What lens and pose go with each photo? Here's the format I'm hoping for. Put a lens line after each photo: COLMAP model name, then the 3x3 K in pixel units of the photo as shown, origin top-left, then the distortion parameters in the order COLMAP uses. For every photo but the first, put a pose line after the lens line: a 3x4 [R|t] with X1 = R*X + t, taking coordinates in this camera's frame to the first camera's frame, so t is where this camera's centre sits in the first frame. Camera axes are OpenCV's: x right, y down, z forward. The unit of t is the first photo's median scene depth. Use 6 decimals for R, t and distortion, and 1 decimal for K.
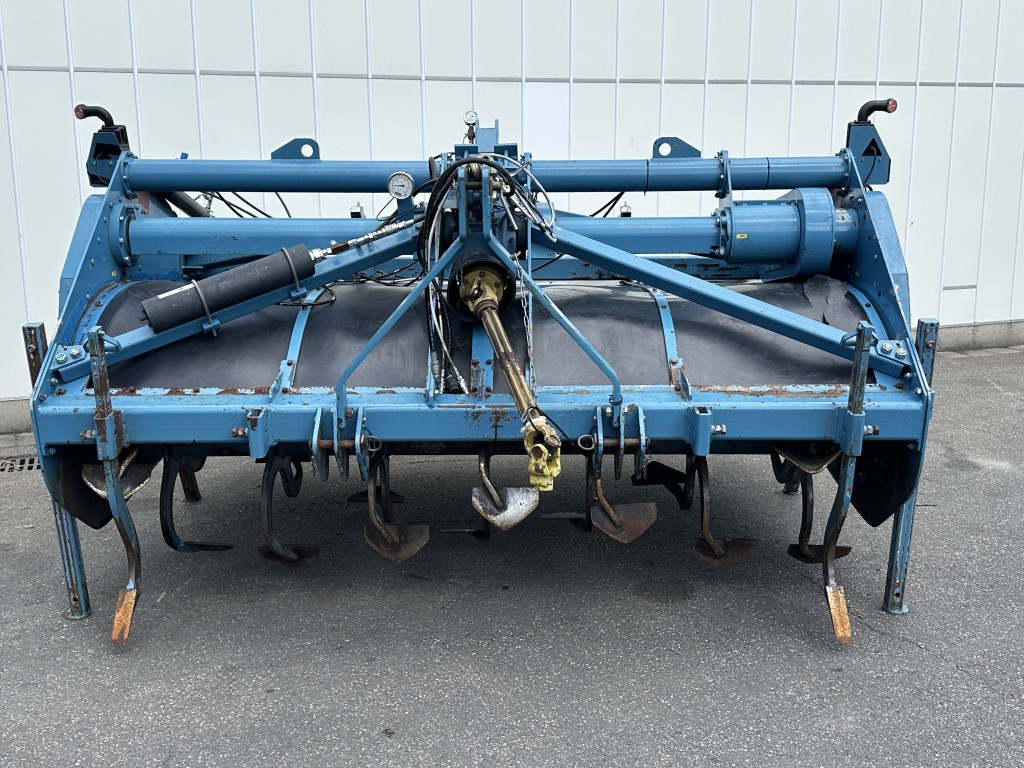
lens RADIAL K [[1072.6, 0, 513.1], [0, 1072.6, 375.7], [0, 0, 1]] dist [0.191566, -0.490804]
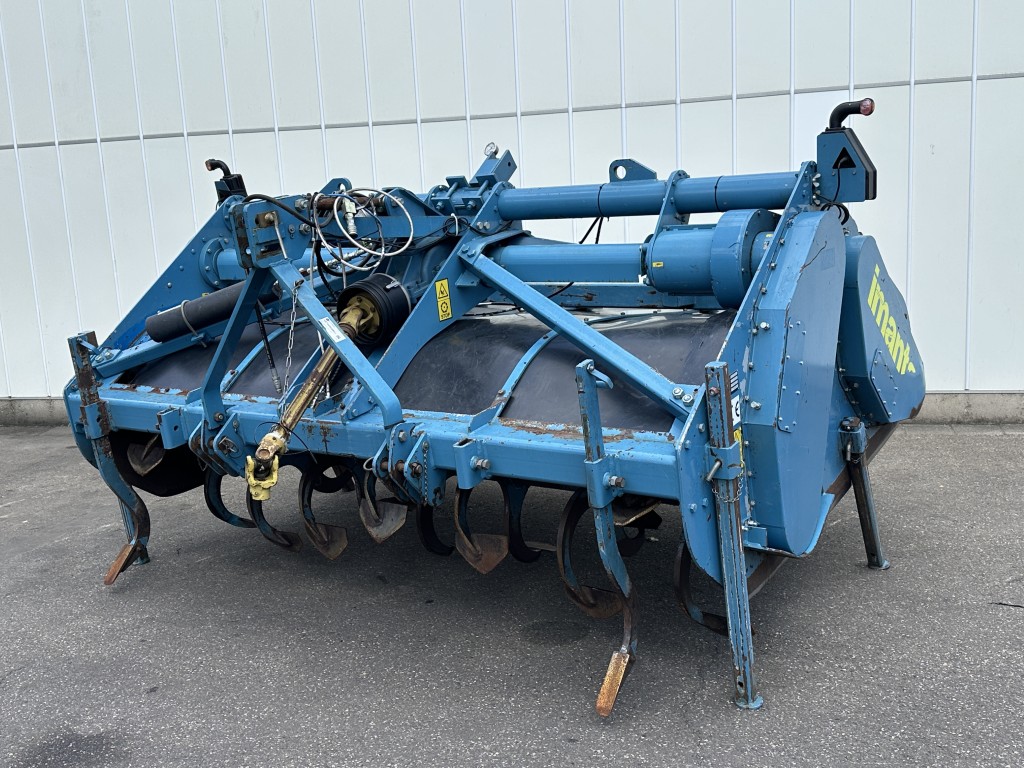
lens RADIAL K [[1077.3, 0, 512.0], [0, 1077.3, 384.0], [0, 0, 1]] dist [0.193091, -0.485271]
pose [[0.825125, 0.061535, -0.561589, 0.613827], [-0.068713, 0.997602, 0.008353, -0.026030], [0.560756, 0.031696, 0.827374, 0.168693]]
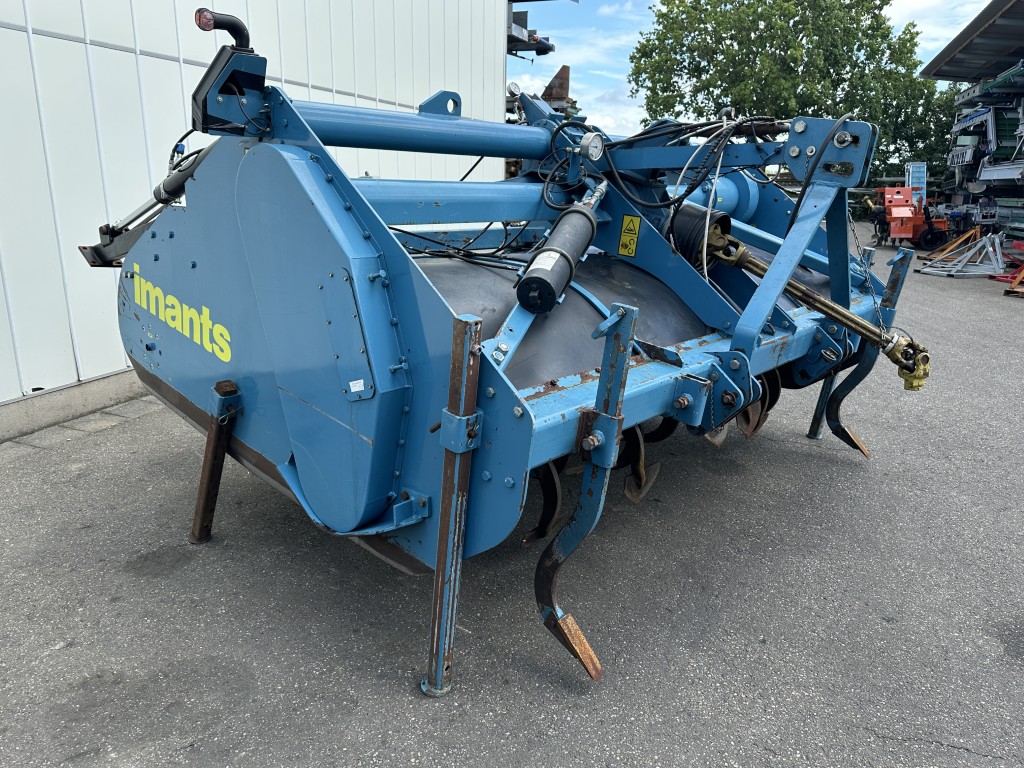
lens RADIAL K [[743.1, 0, 512.0], [0, 743.1, 384.0], [0, 0, 1]] dist [0.021751, 0.001152]
pose [[0.662593, -0.182938, 0.726294, -0.656929], [0.134162, 0.983018, 0.125206, -0.050187], [-0.736865, 0.014481, 0.675884, 0.548582]]
